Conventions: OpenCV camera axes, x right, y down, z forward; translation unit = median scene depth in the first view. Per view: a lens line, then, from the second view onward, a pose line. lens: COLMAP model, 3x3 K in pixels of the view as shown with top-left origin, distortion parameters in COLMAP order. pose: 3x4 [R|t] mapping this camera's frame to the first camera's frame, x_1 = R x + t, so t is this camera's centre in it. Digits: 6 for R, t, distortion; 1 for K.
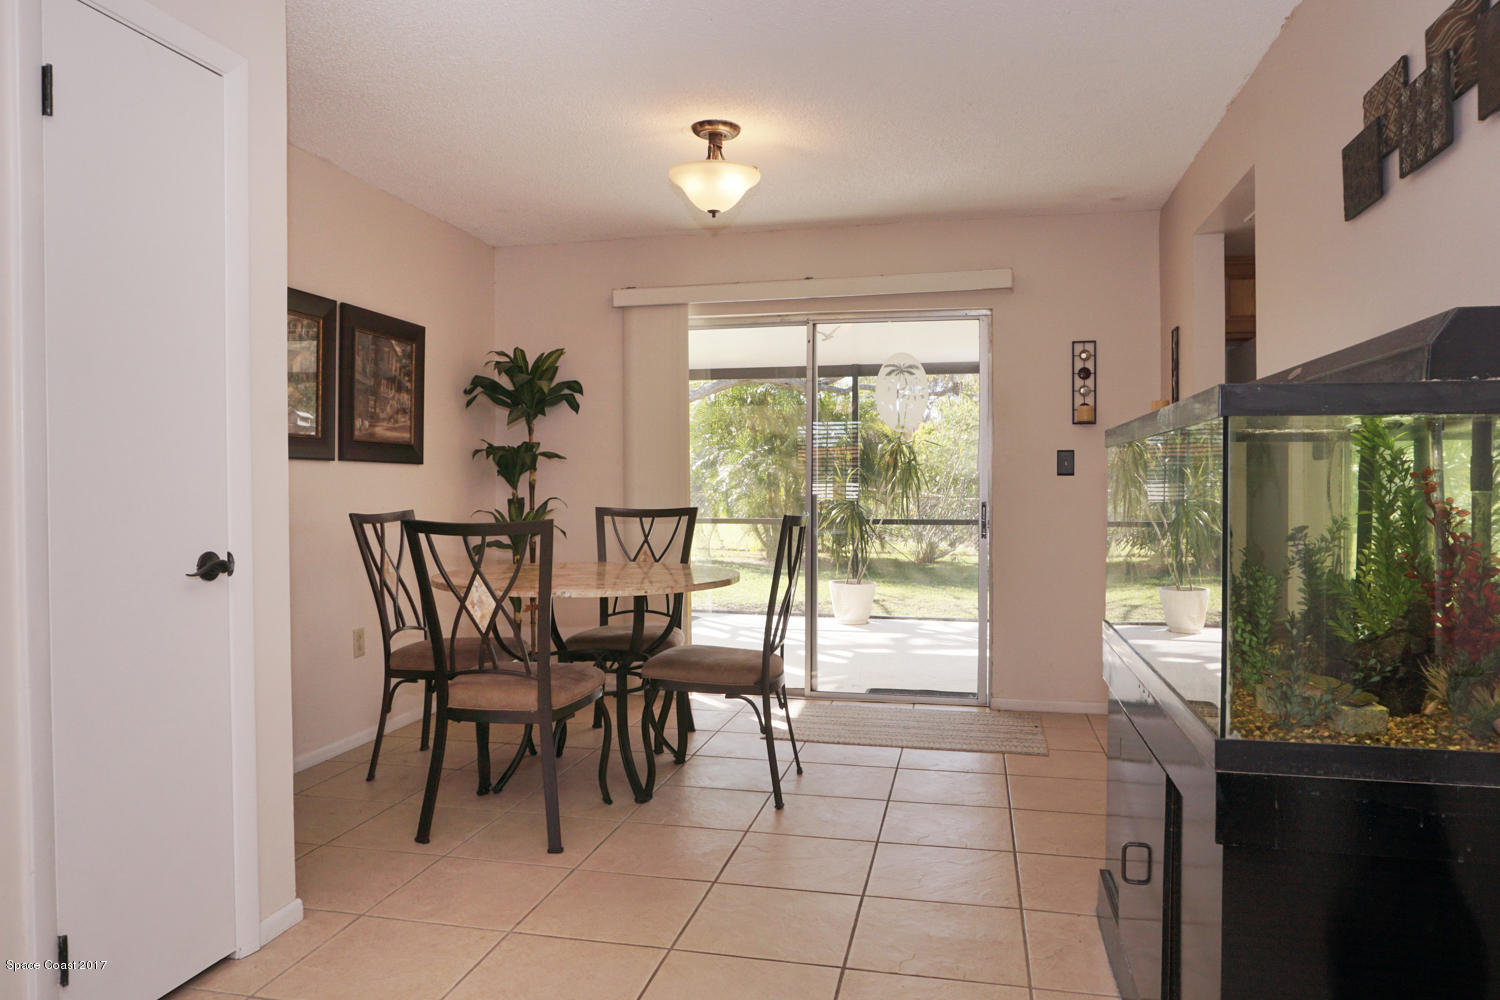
lens RADIAL K [[1013.7, 0, 751.5], [0, 1013.7, 490.8], [0, 0, 1]] dist [-0.006082, -0.001332]
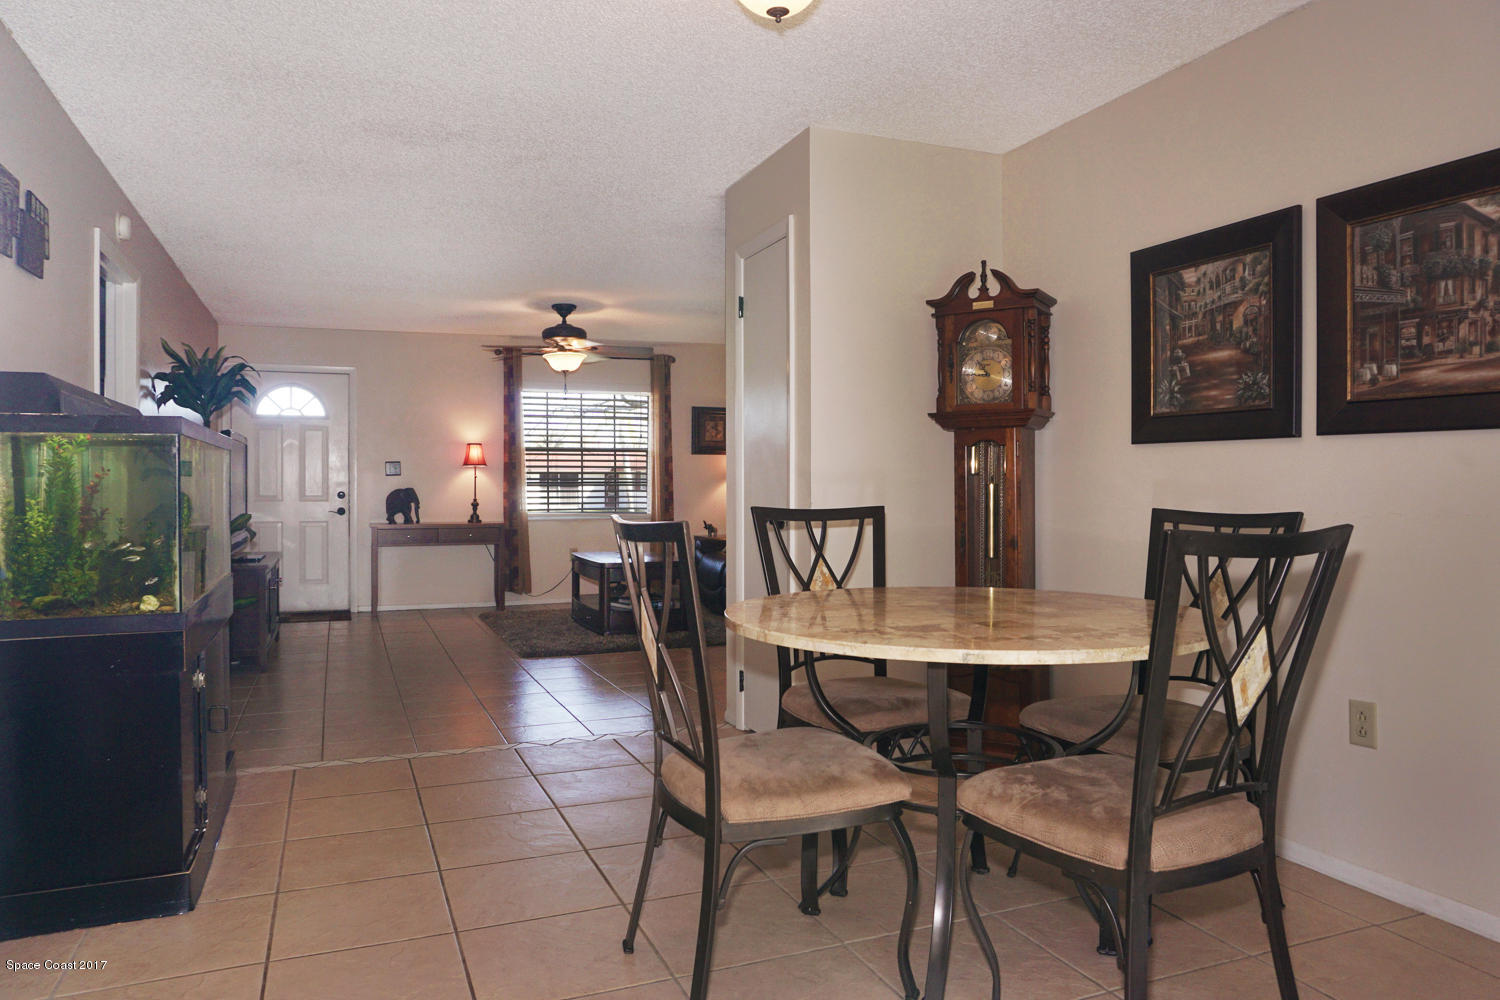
lens RADIAL K [[1004.9, 0, 750.5], [0, 1004.9, 471.4], [0, 0, 1]] dist [-0.003083, 0.000106]
pose [[-0.820977, 0.003565, -0.570950, 0.288907], [0.002799, 0.999994, 0.002219, -0.008451], [0.570954, 0.000224, -0.820982, 1.353824]]
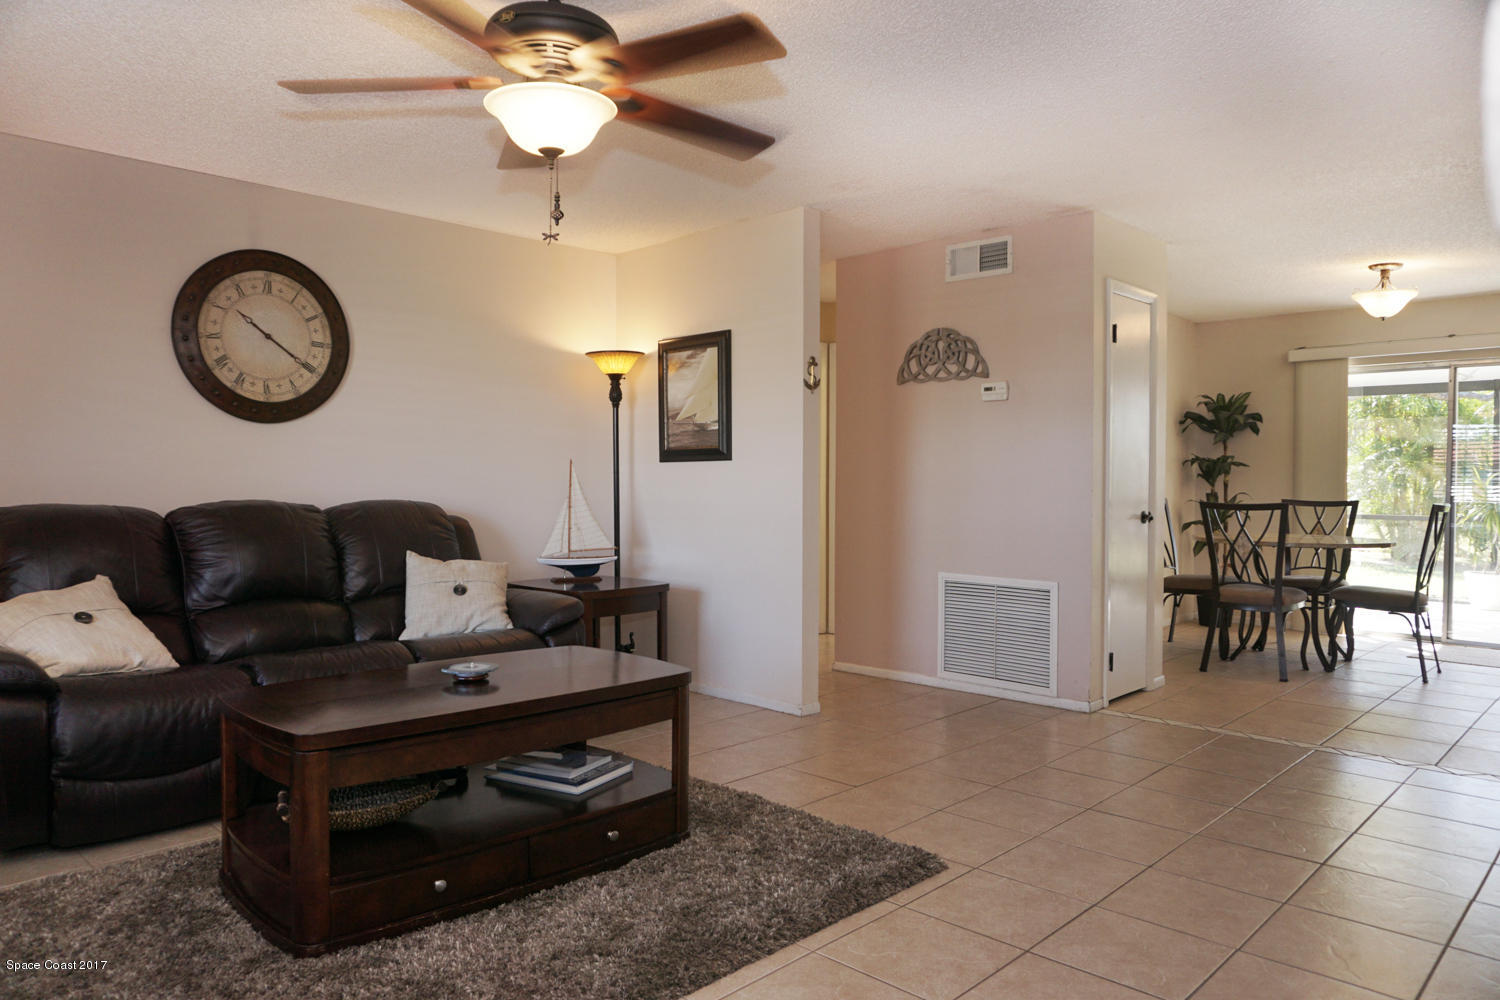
lens RADIAL K [[1013.7, 0, 751.5], [0, 1013.7, 490.8], [0, 0, 1]] dist [-0.006082, -0.001332]
pose [[0.857072, 0.015695, -0.514958, -0.048147], [-0.014690, 0.999874, 0.006026, 0.005622], [0.514987, 0.002400, 0.857194, -0.665688]]
